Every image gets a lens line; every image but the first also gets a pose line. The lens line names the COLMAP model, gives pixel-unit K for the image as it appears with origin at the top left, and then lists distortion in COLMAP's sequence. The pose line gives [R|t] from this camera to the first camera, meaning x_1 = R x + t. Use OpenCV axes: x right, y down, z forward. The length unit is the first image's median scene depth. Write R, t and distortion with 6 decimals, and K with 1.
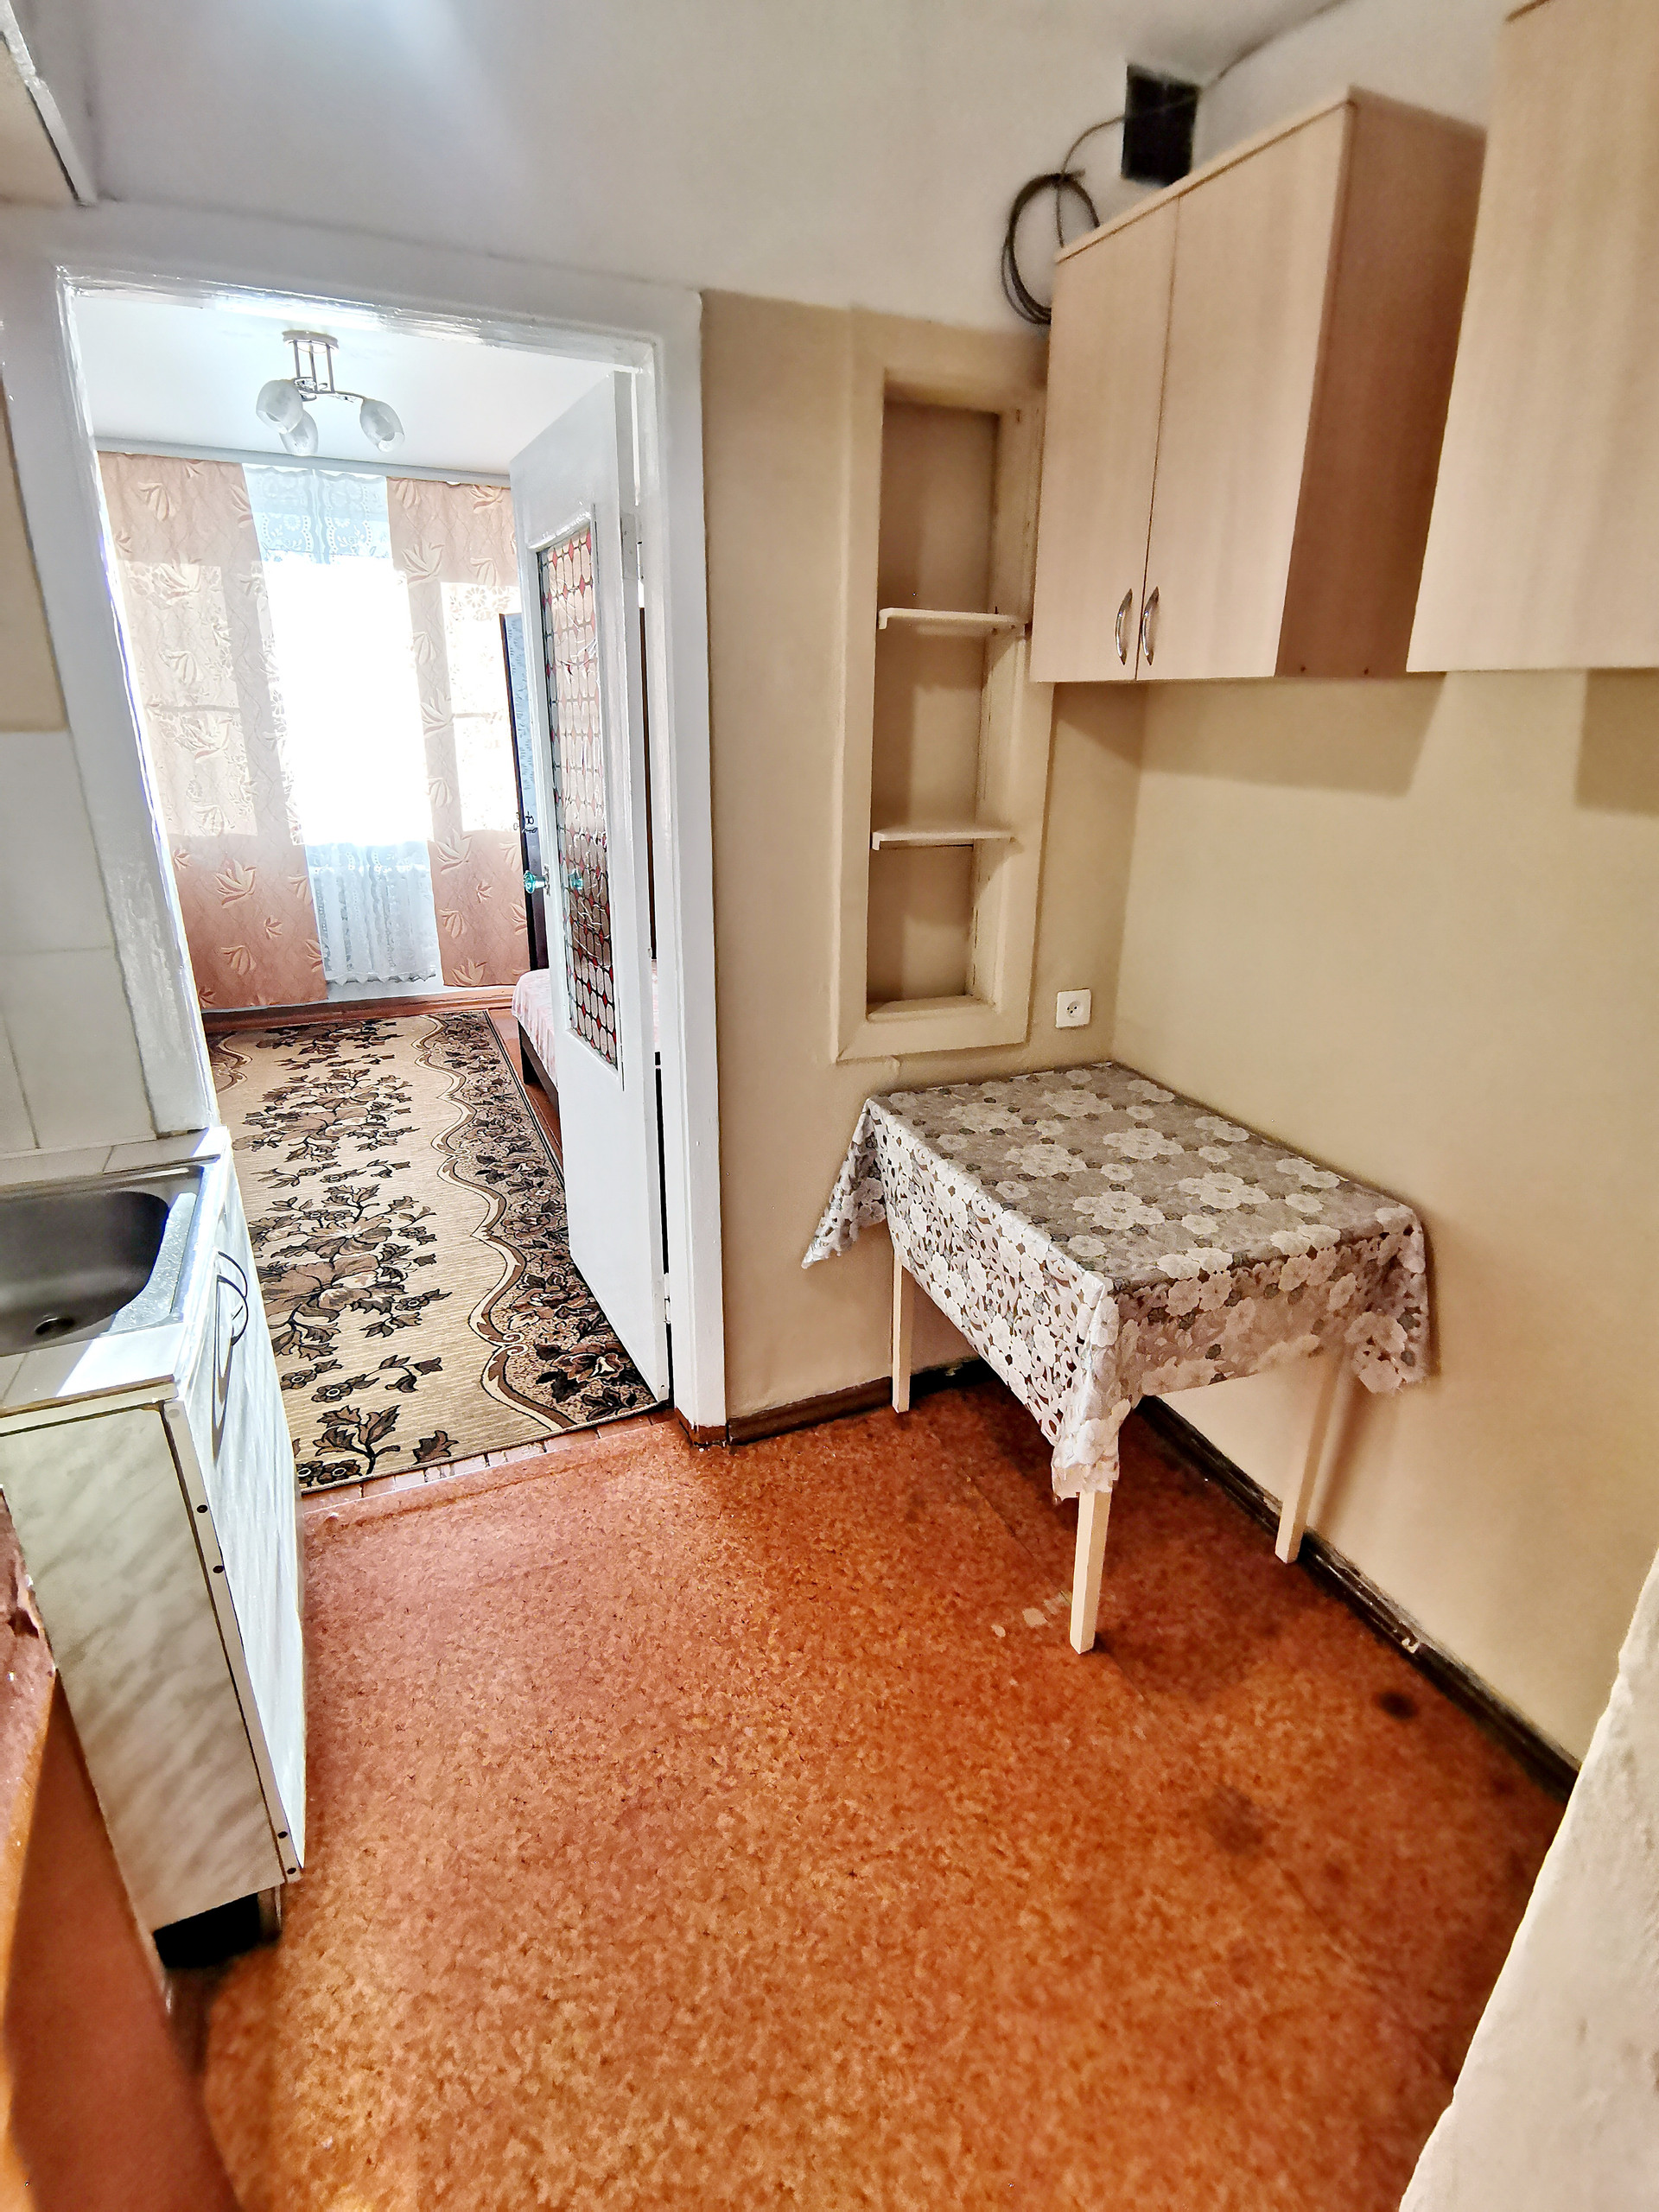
lens RADIAL K [[1025.8, 0, 854.9], [0, 1025.8, 1141.8], [0, 0, 1]] dist [-0.030785, -0.001953]
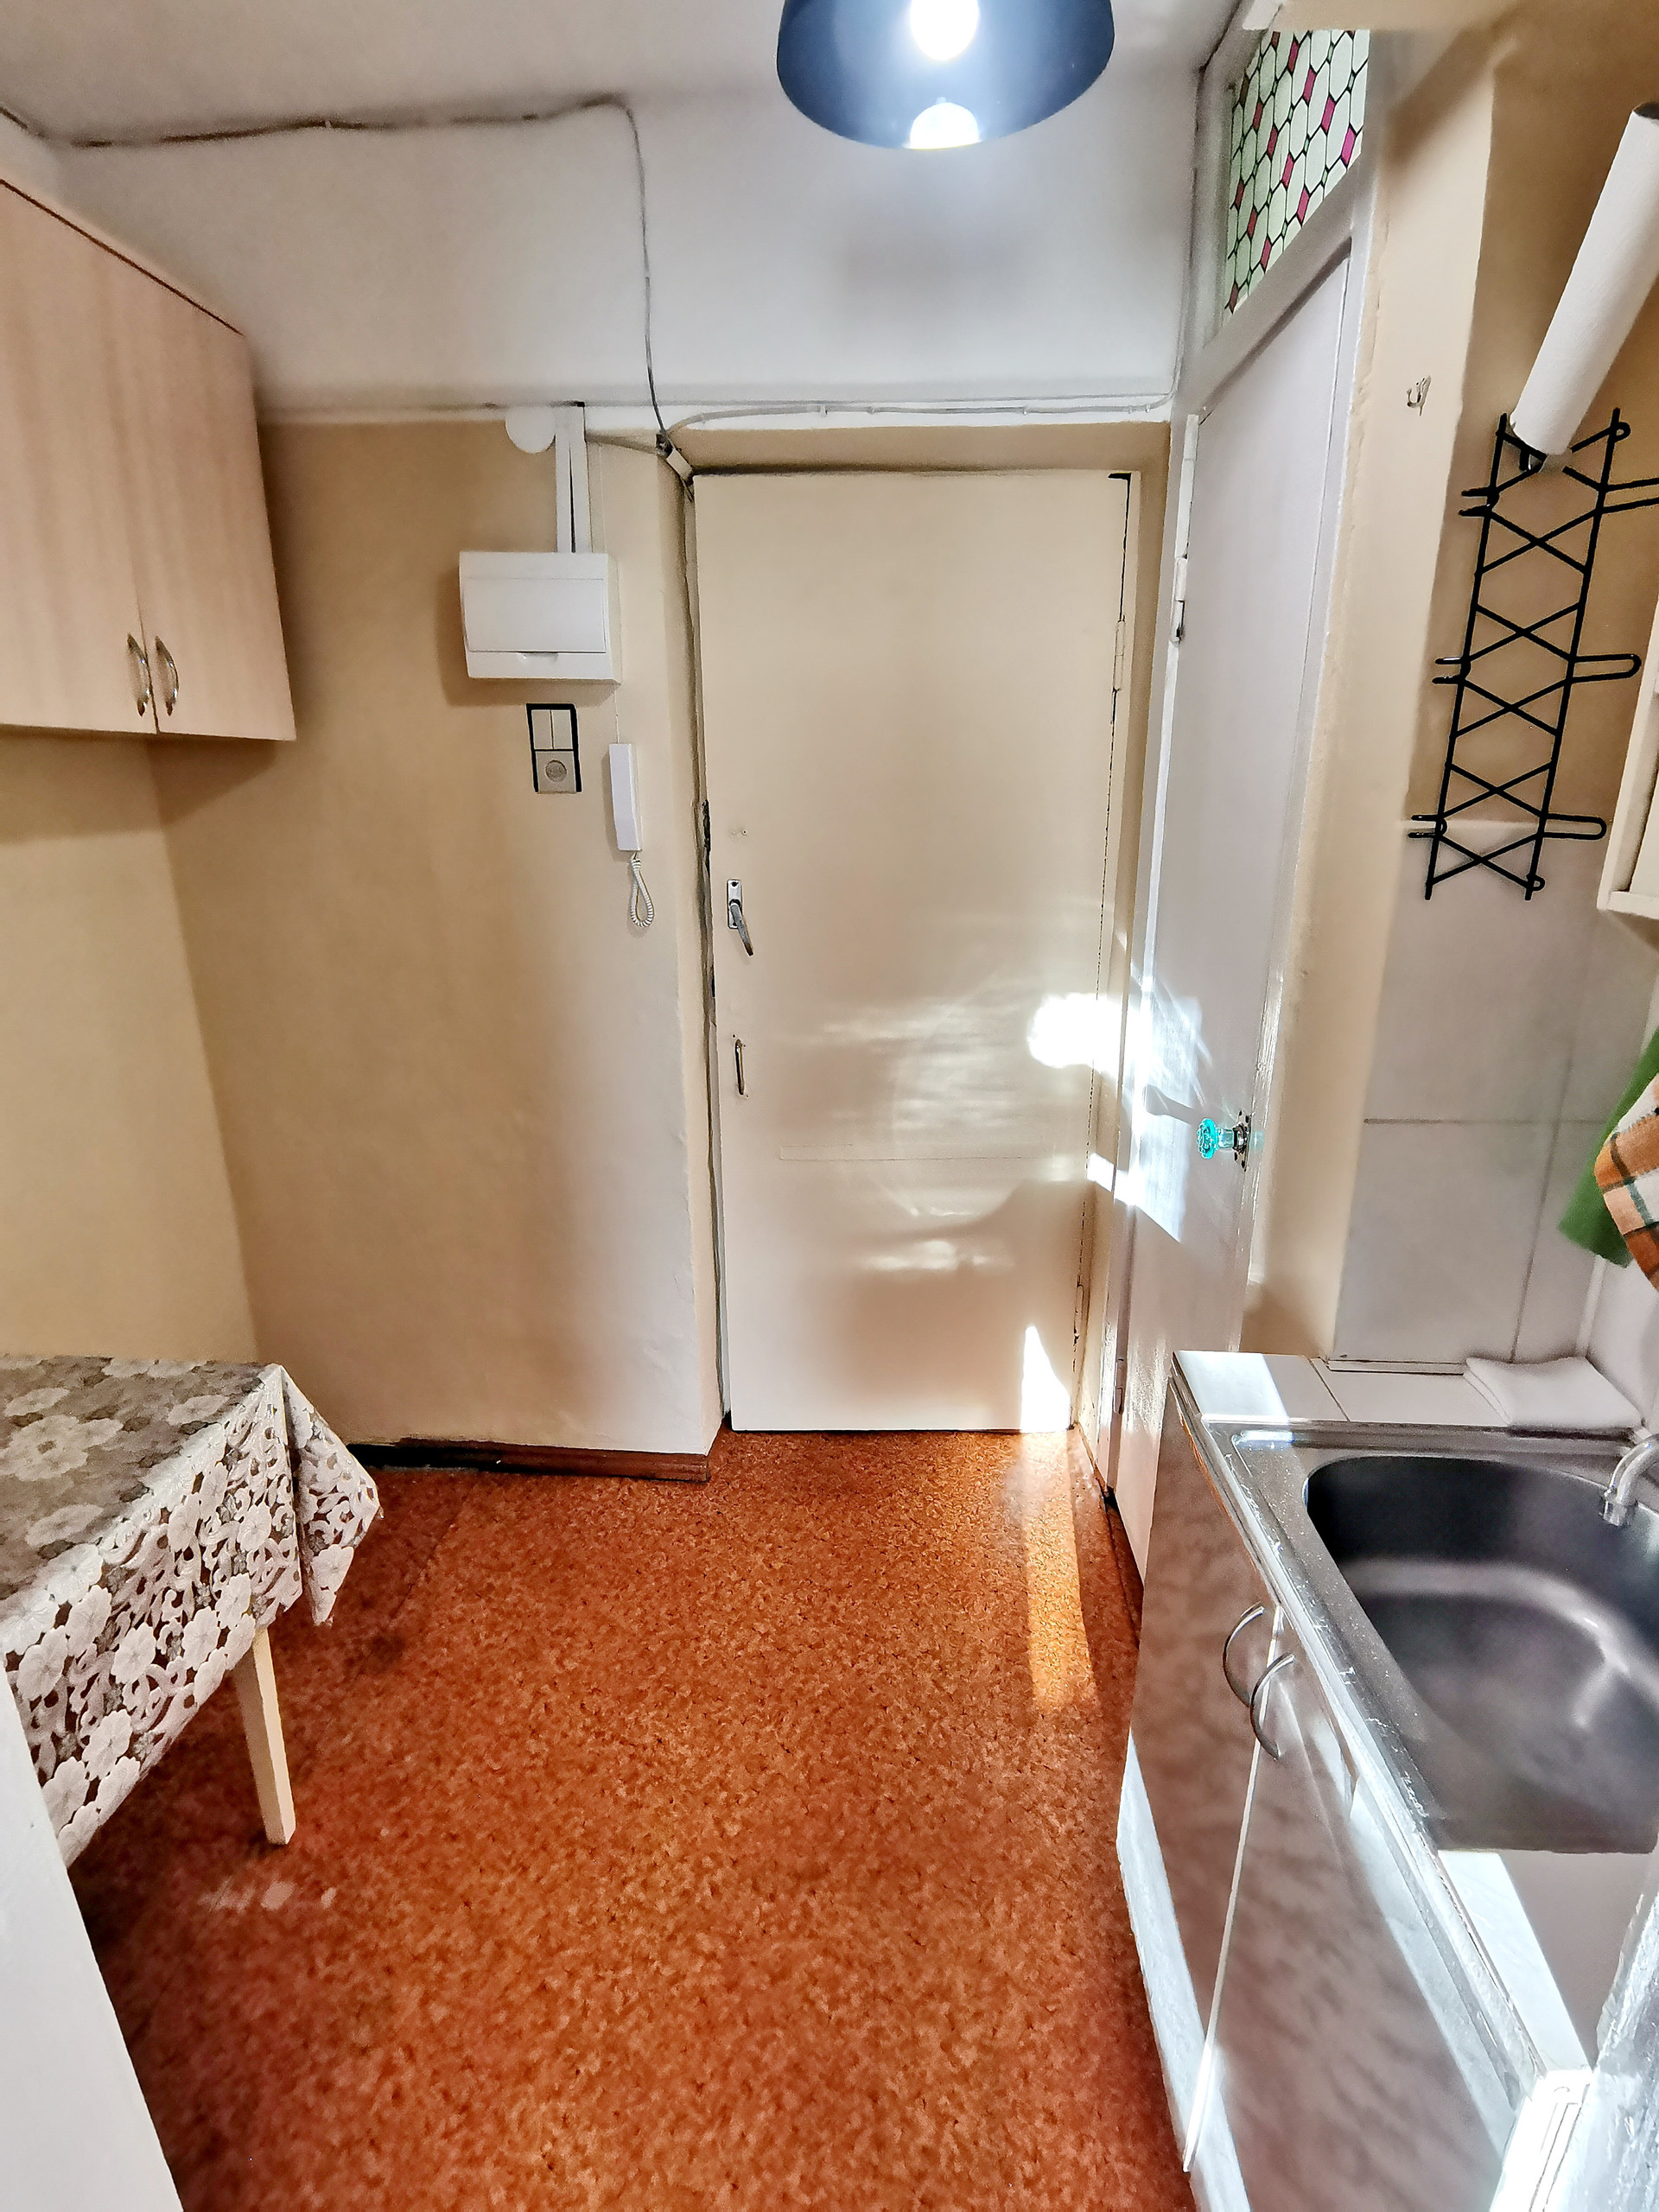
lens RADIAL K [[1025.8, 0, 812.9], [0, 1025.8, 1122.9], [0, 0, 1]] dist [-0.030785, -0.001953]
pose [[-0.877355, -0.171333, 0.448211, -0.530313], [0.161596, 0.774019, 0.612194, -0.491022], [-0.451813, 0.609541, -0.651402, 1.177668]]
